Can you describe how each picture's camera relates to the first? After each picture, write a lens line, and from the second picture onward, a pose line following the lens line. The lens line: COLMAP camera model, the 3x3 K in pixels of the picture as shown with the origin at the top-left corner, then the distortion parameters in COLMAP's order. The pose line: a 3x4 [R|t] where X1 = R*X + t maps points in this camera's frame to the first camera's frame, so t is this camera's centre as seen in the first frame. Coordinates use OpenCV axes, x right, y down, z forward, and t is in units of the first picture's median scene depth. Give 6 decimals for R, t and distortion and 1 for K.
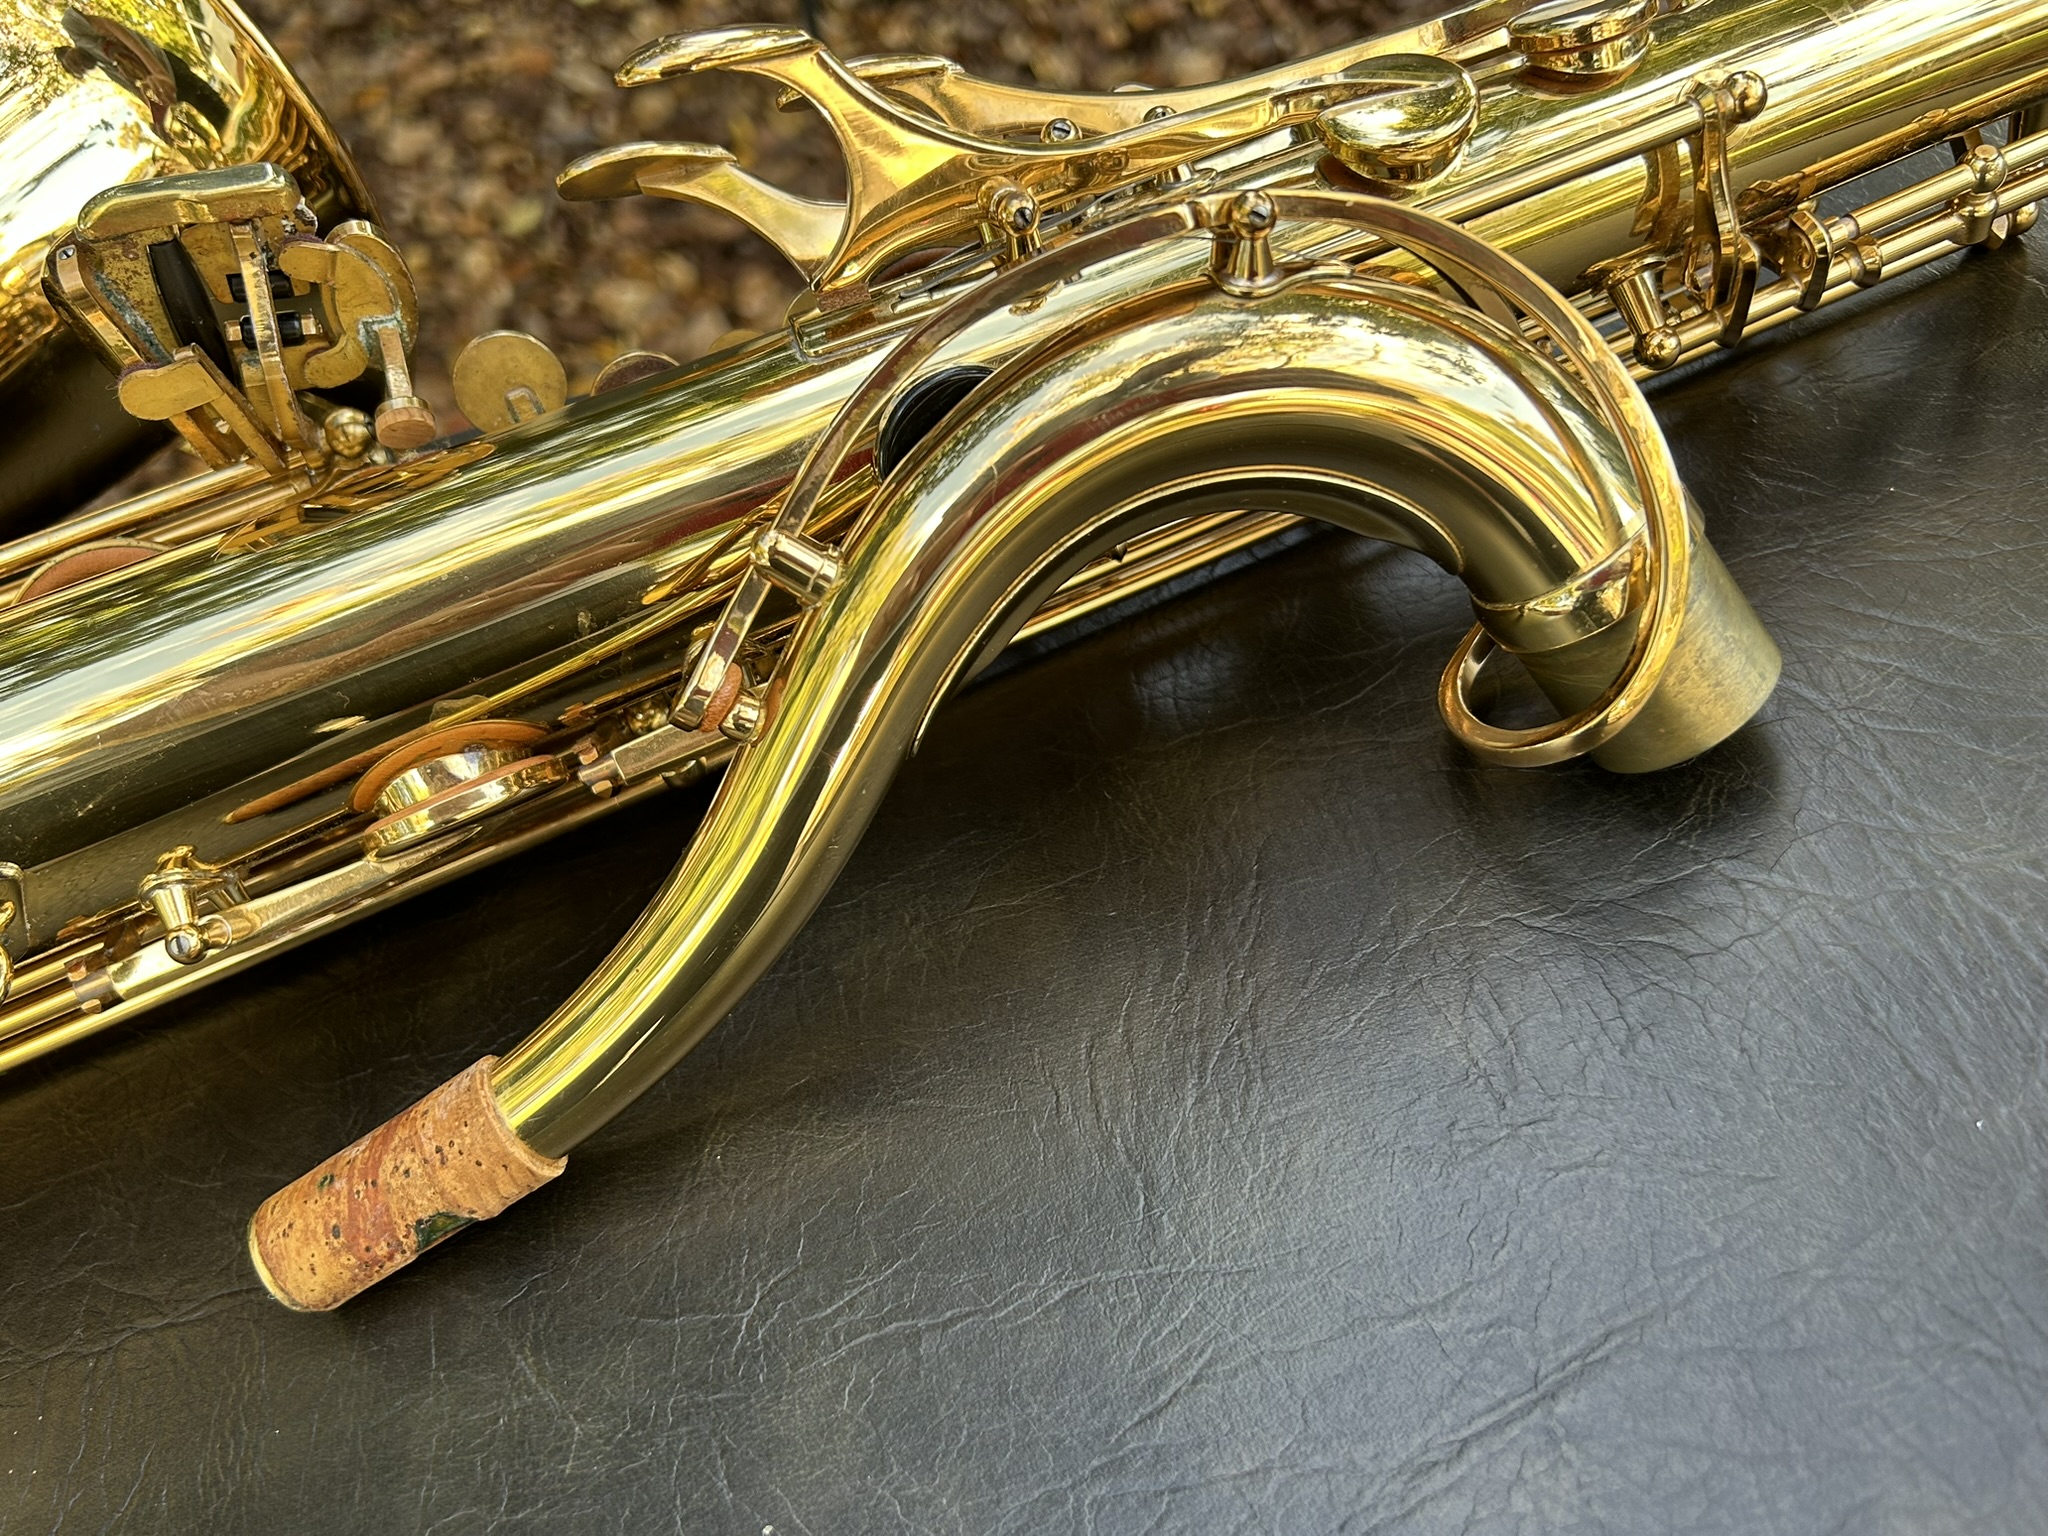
lens RADIAL K [[1743.7, 0, 1009.3], [0, 1743.7, 770.3], [0, 0, 1]] dist [0.022927, -0.019641]
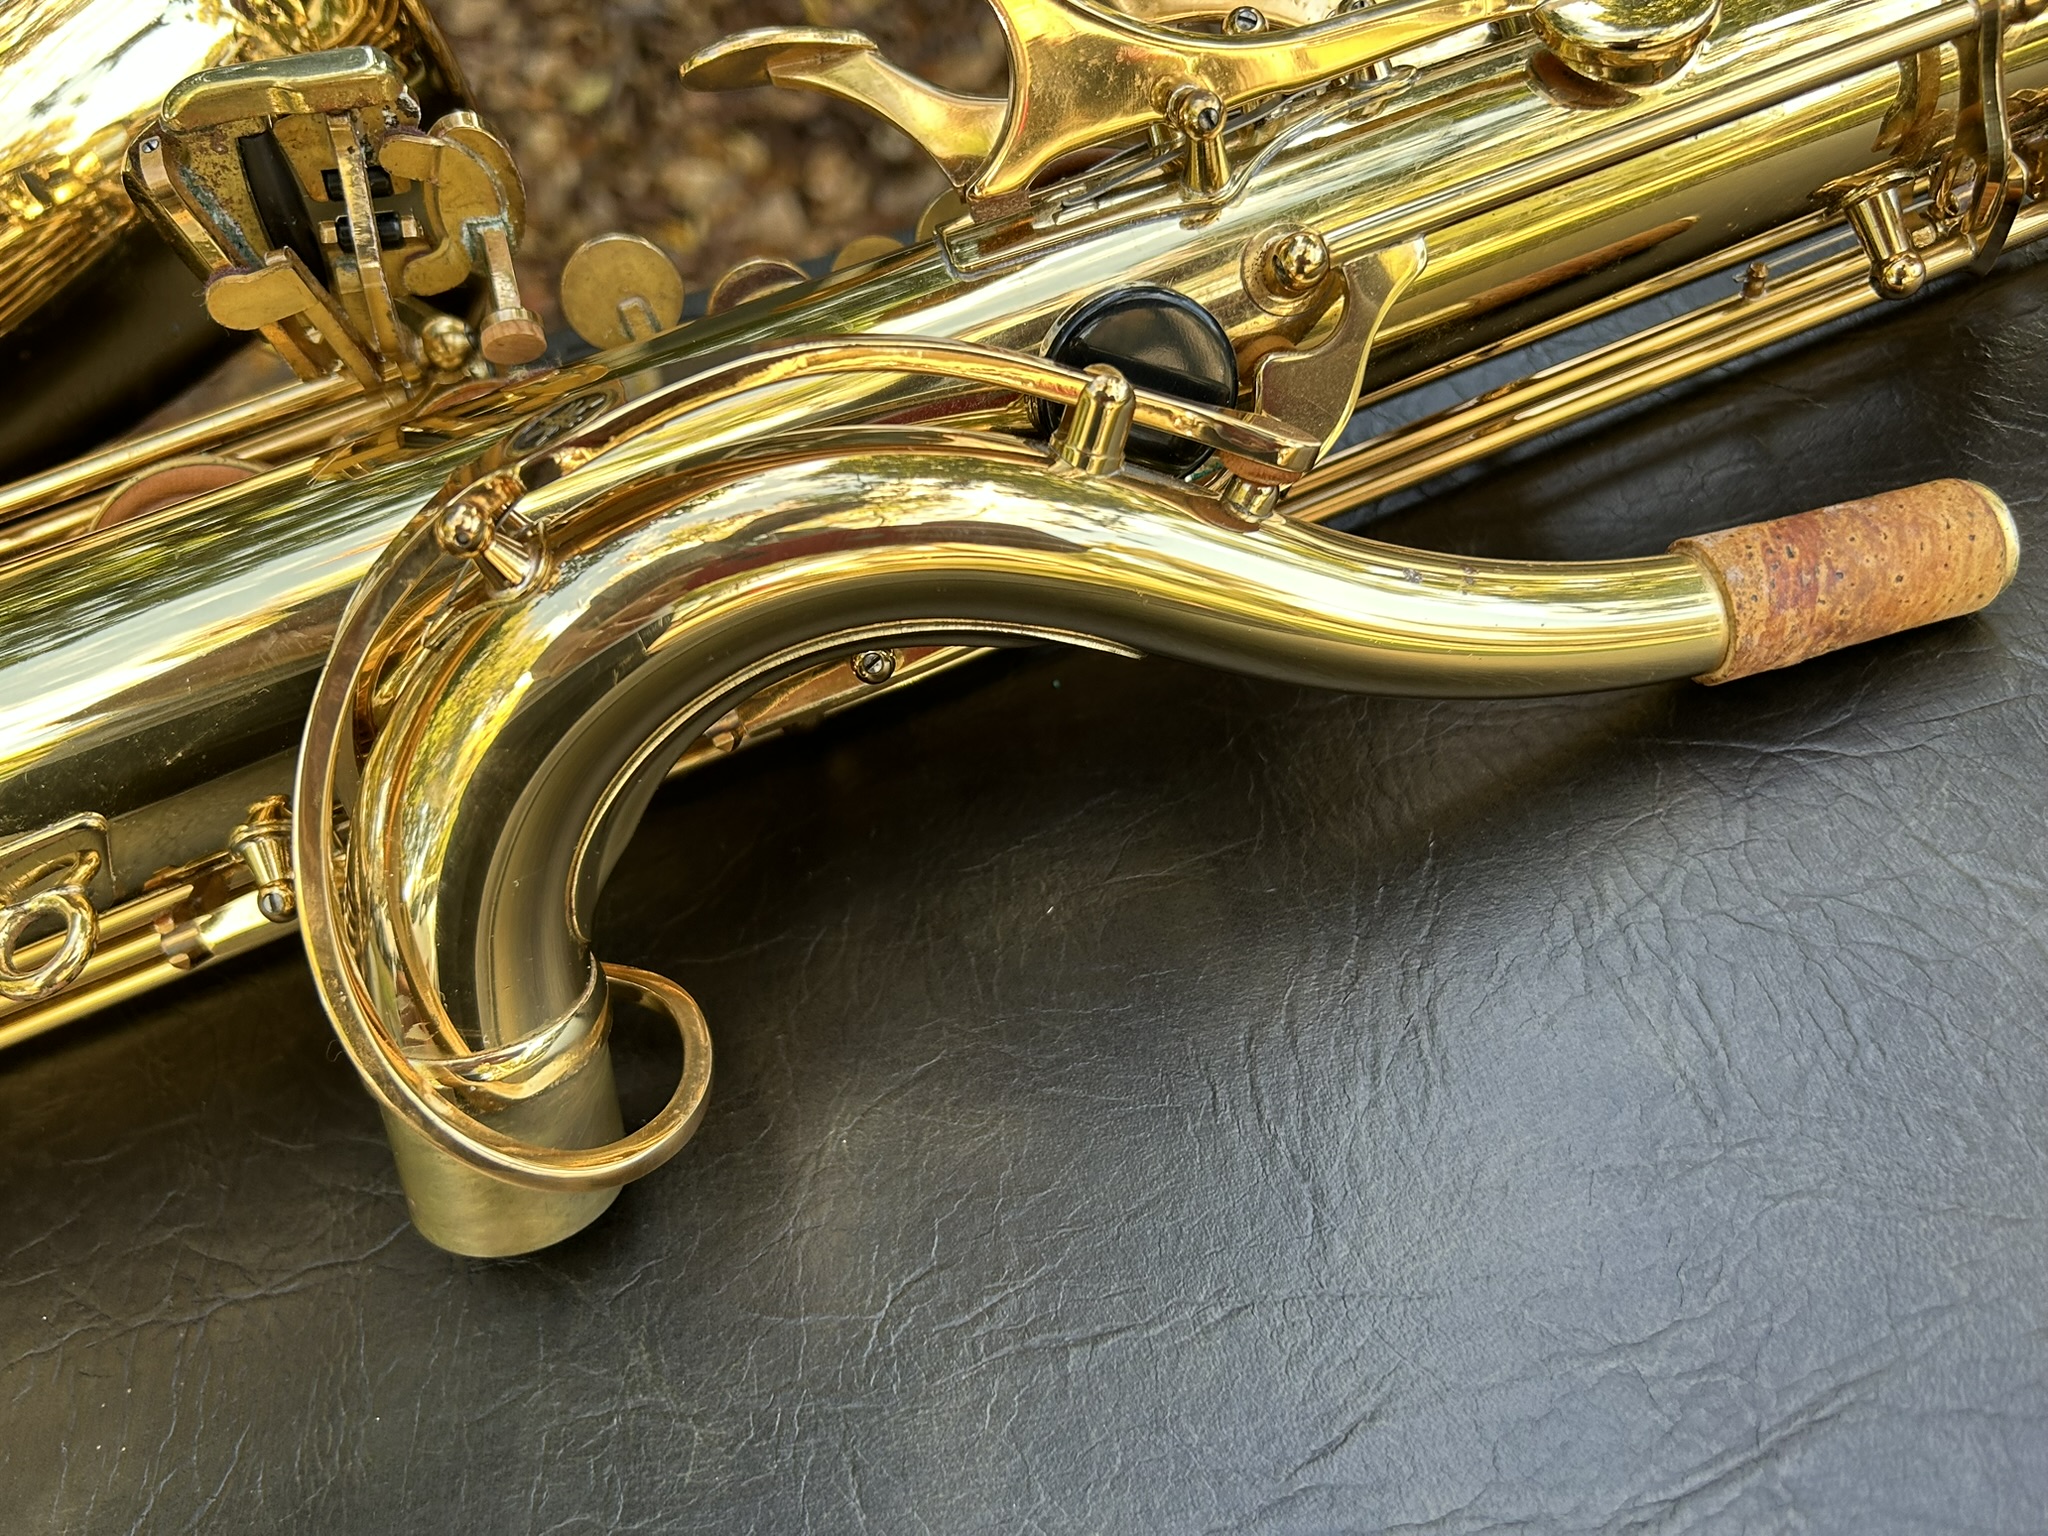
lens RADIAL K [[1750.5, 0, 1014.0], [0, 1750.5, 763.0], [0, 0, 1]] dist [0.018142, -0.022887]
pose [[0.999384, 0.023804, -0.025786, -0.058851], [-0.022301, 0.998121, 0.057064, -0.037186], [0.027096, -0.056454, 0.998037, 0.084493]]
